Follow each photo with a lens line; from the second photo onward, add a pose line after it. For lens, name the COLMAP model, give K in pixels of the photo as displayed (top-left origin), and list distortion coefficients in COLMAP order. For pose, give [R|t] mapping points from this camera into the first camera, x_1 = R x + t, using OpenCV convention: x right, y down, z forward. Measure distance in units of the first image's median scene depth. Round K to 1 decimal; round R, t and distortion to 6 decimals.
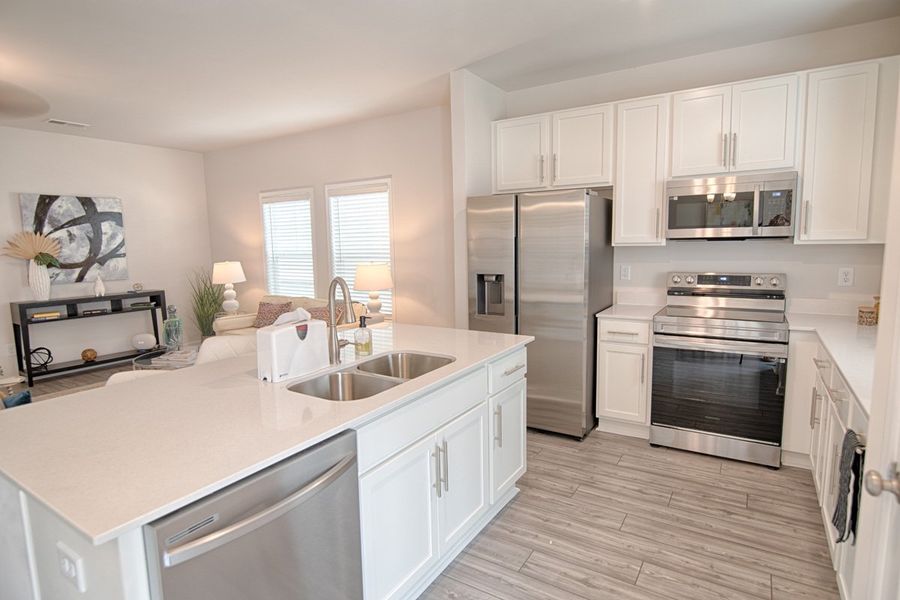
lens RADIAL K [[484.6, 0, 448.0], [0, 484.6, 300.1], [0, 0, 1]] dist [-0.012550, 0.000860]
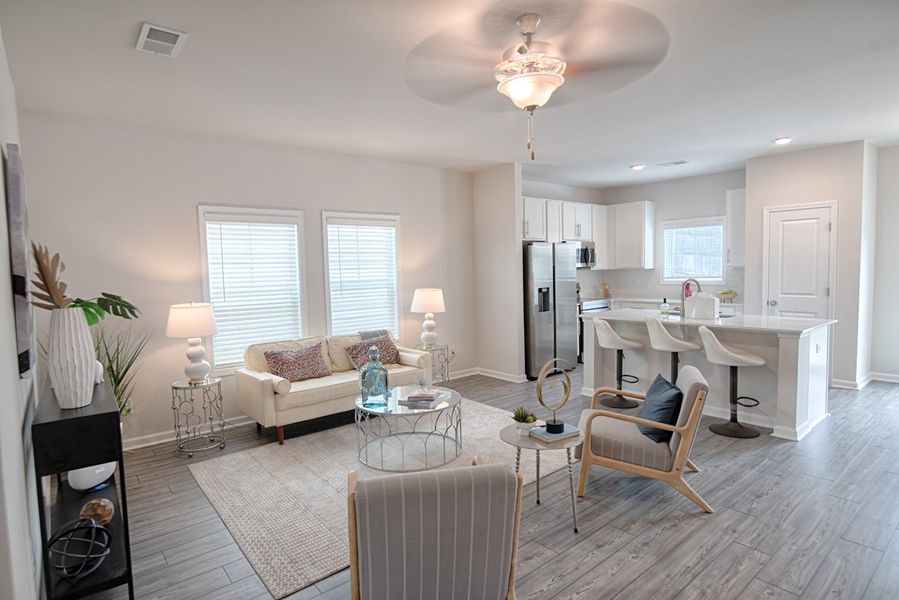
lens RADIAL K [[484.1, 0, 447.5], [0, 484.1, 300.1], [0, 0, 1]] dist [-0.012550, 0.000860]
pose [[0.309754, -0.050967, 0.949450, -1.093771], [0.136284, 0.990631, 0.008716, -0.047818], [-0.940999, 0.126695, 0.313798, 0.527142]]
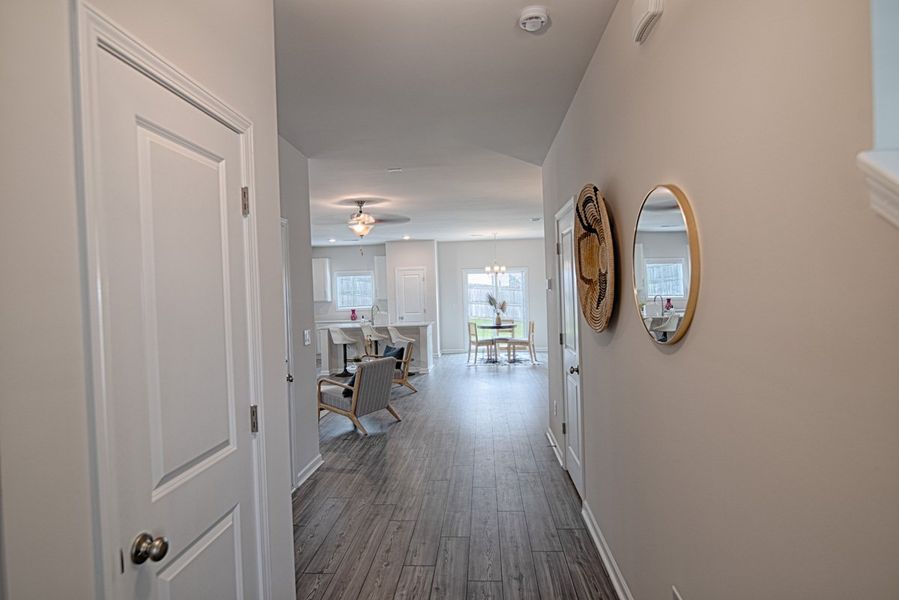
lens RADIAL K [[484.1, 0, 447.5], [0, 484.1, 300.1], [0, 0, 1]] dist [-0.012550, 0.000860]
pose [[-0.471815, 0.023046, 0.881396, -1.757132], [0.150413, 0.987109, 0.054706, -0.091169], [-0.868773, 0.158384, -0.469199, 0.968187]]
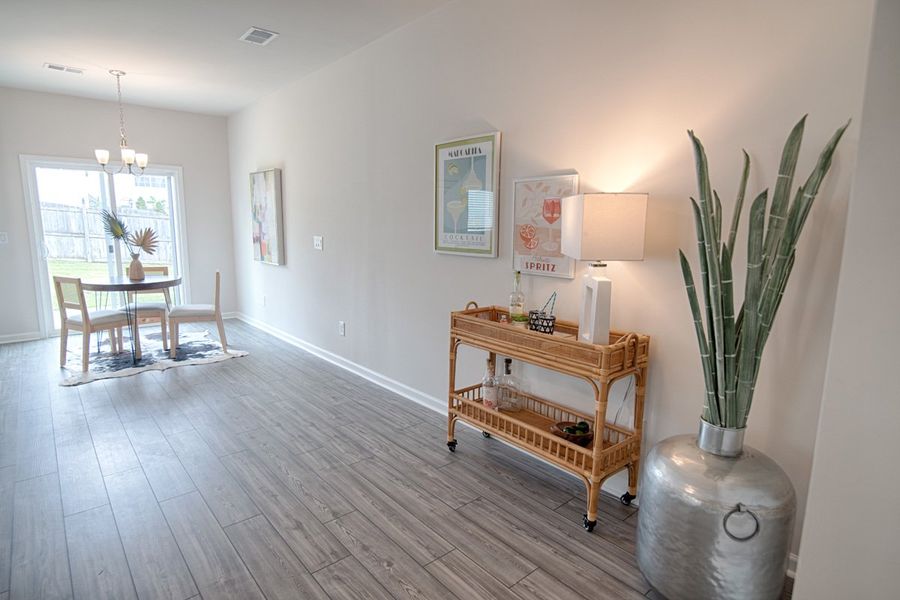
lens RADIAL K [[484.6, 0, 448.0], [0, 484.6, 300.1], [0, 0, 1]] dist [-0.012550, 0.000860]
pose [[-0.956369, -0.035109, 0.290044, -0.972104], [0.045179, 0.963040, 0.265544, -0.035038], [-0.288647, 0.267062, -0.919435, 0.573988]]
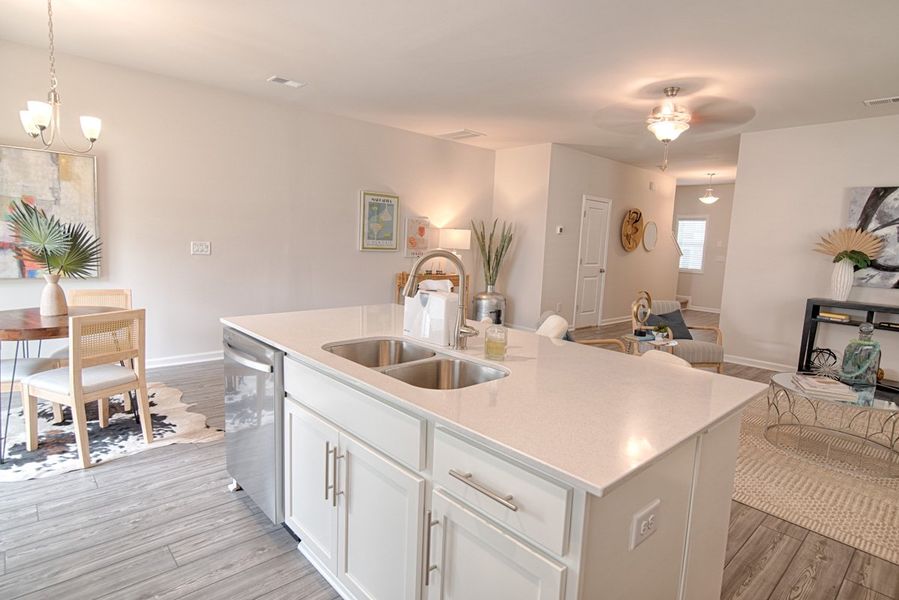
lens RADIAL K [[484.1, 0, 447.5], [0, 484.1, 300.1], [0, 0, 1]] dist [-0.012550, 0.000860]
pose [[-0.259822, 0.130776, -0.956760, 0.247309], [-0.154310, 0.972433, 0.174823, -0.044473], [0.953247, 0.193061, -0.232480, 0.465520]]
